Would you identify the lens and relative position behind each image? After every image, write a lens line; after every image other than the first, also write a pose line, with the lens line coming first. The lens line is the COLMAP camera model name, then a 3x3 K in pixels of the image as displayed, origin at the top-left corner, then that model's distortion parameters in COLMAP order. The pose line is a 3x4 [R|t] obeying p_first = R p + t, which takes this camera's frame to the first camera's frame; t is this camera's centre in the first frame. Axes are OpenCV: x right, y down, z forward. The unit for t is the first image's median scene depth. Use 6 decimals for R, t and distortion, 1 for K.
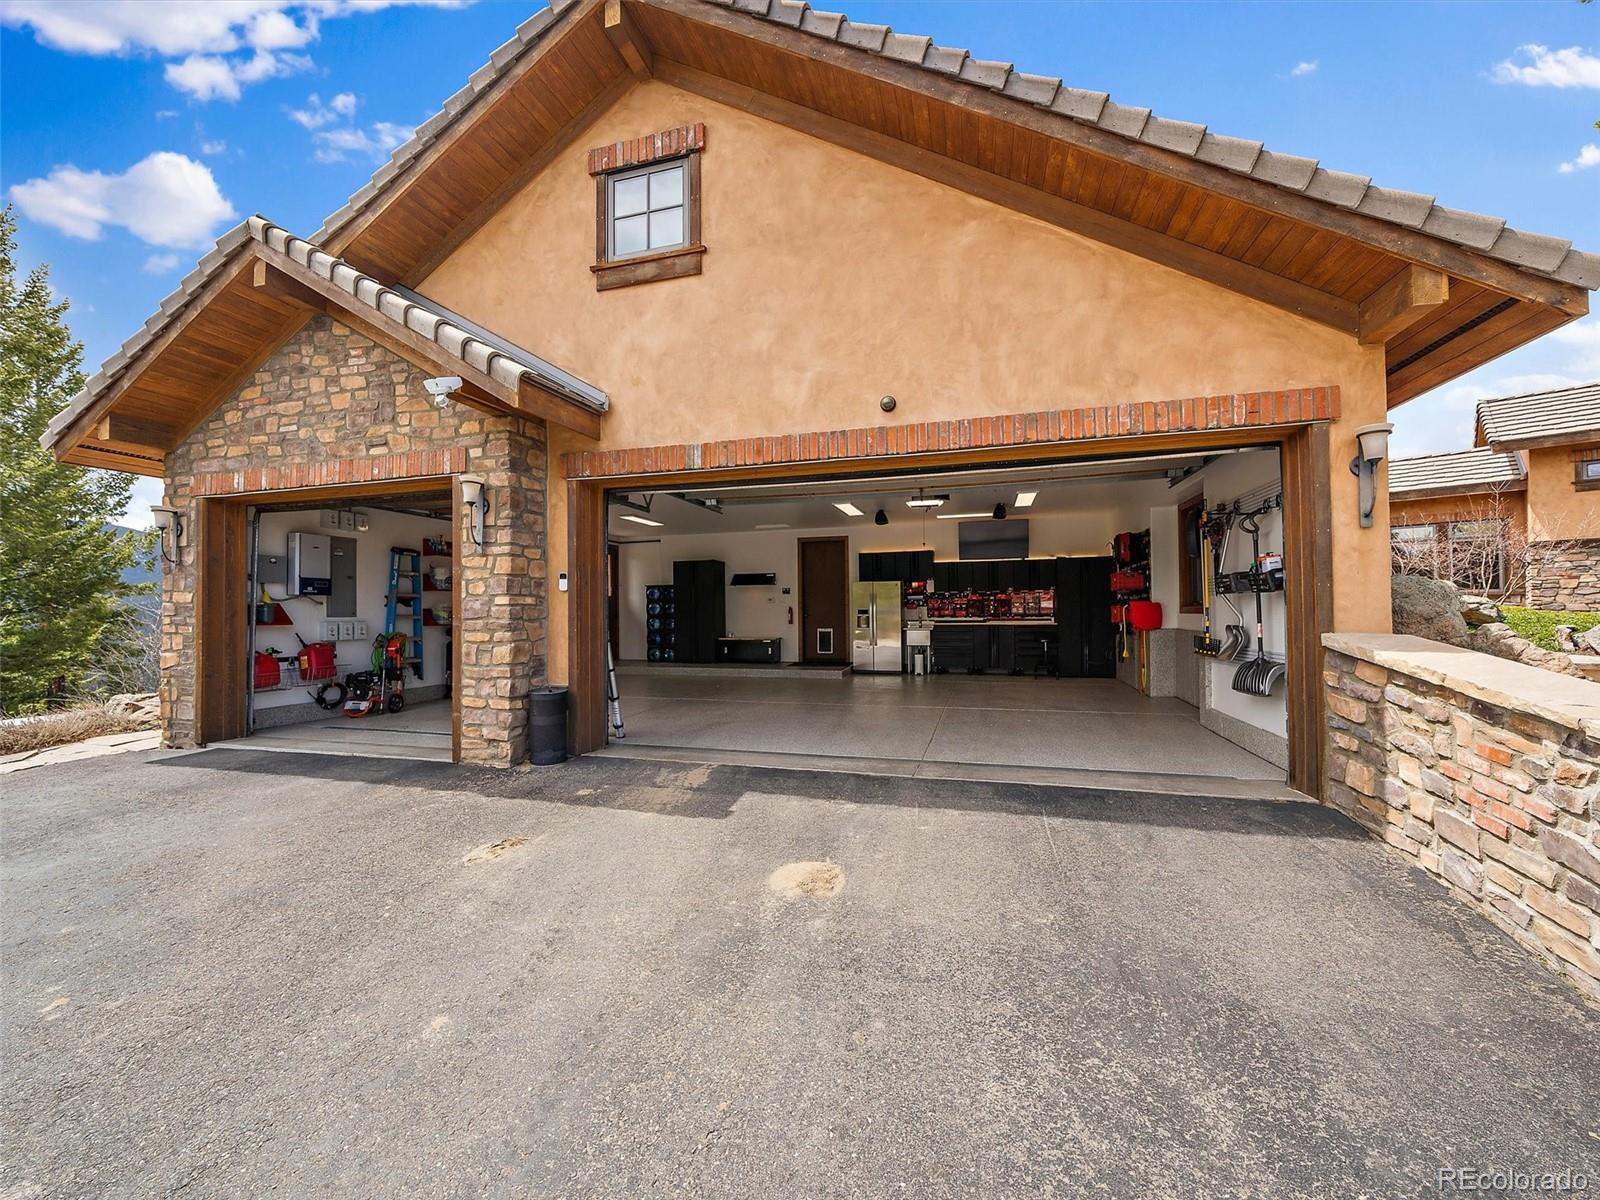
lens RADIAL K [[628.3, 0, 803.1], [0, 628.3, 600.5], [0, 0, 1]] dist [-0.000750, 0.000458]
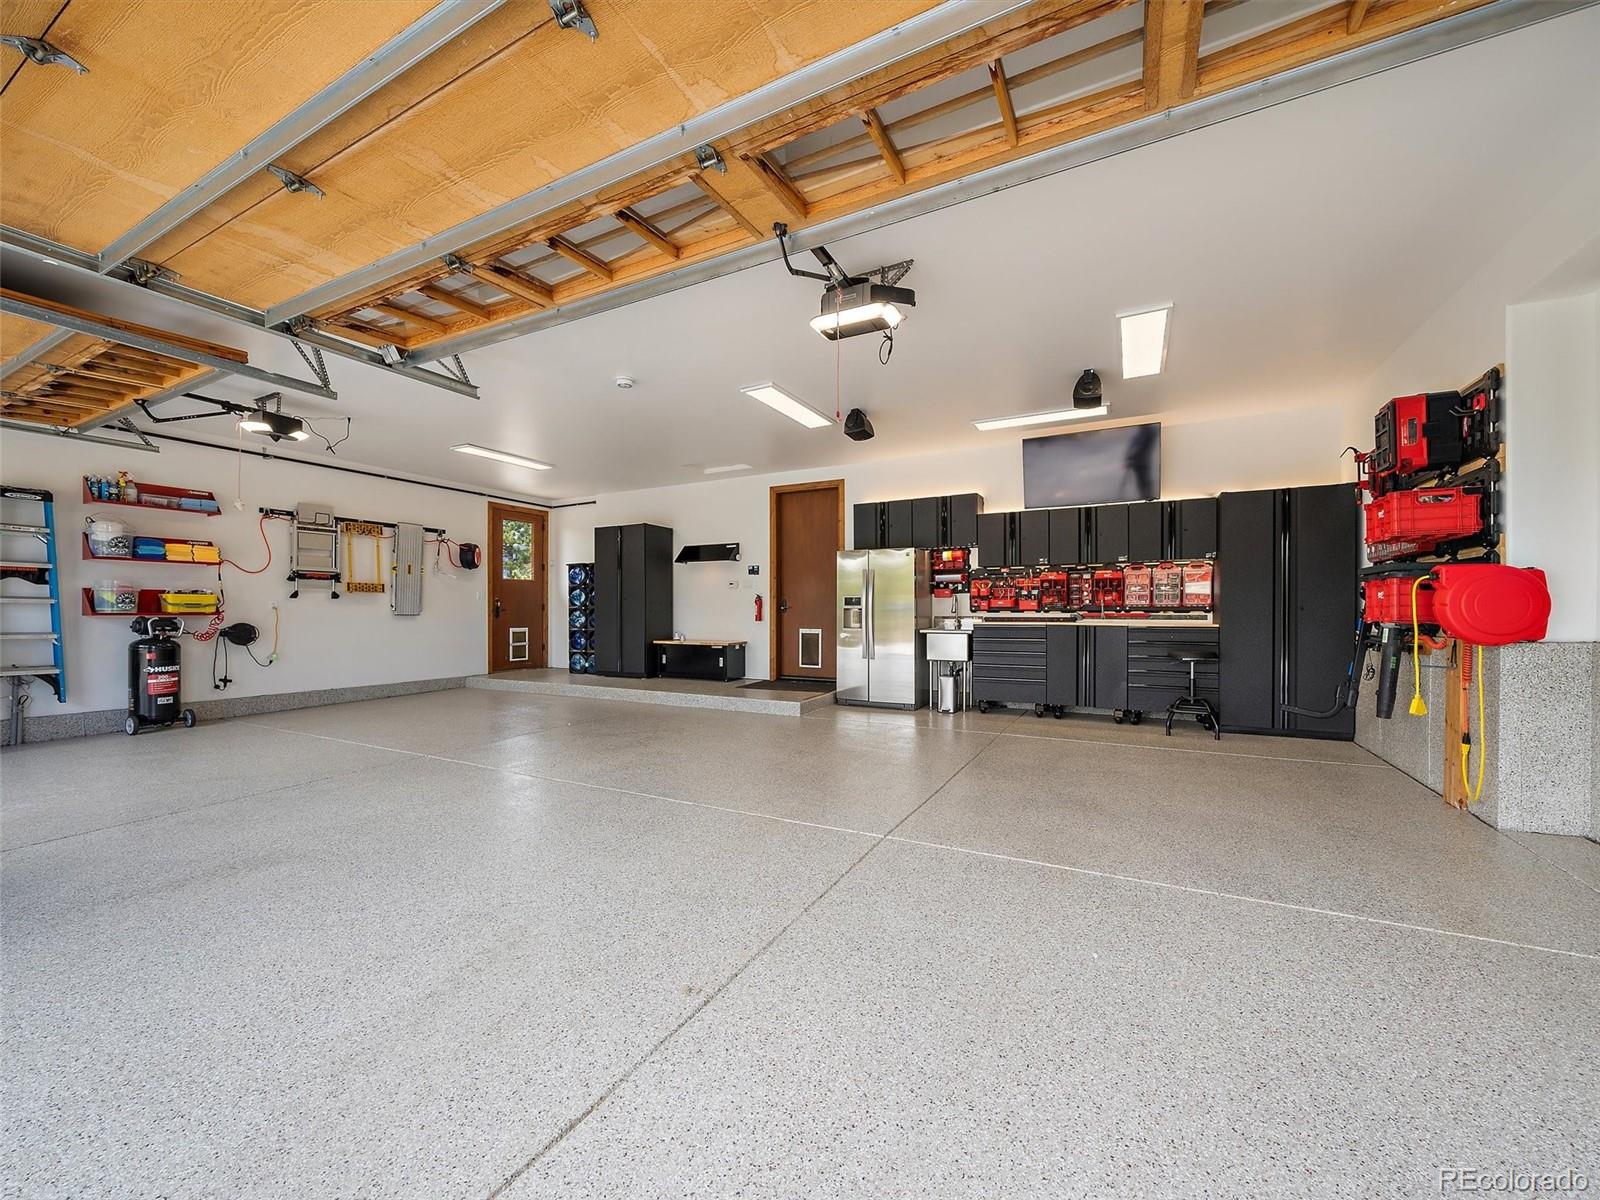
lens RADIAL K [[628.3, 0, 798.0], [0, 628.3, 612.5], [0, 0, 1]] dist [-0.000750, 0.000458]
pose [[0.976733, 0.008405, -0.214293, 0.170621], [-0.004466, 0.999812, 0.018859, 0.017294], [0.214411, -0.017463, 0.976587, 0.408168]]
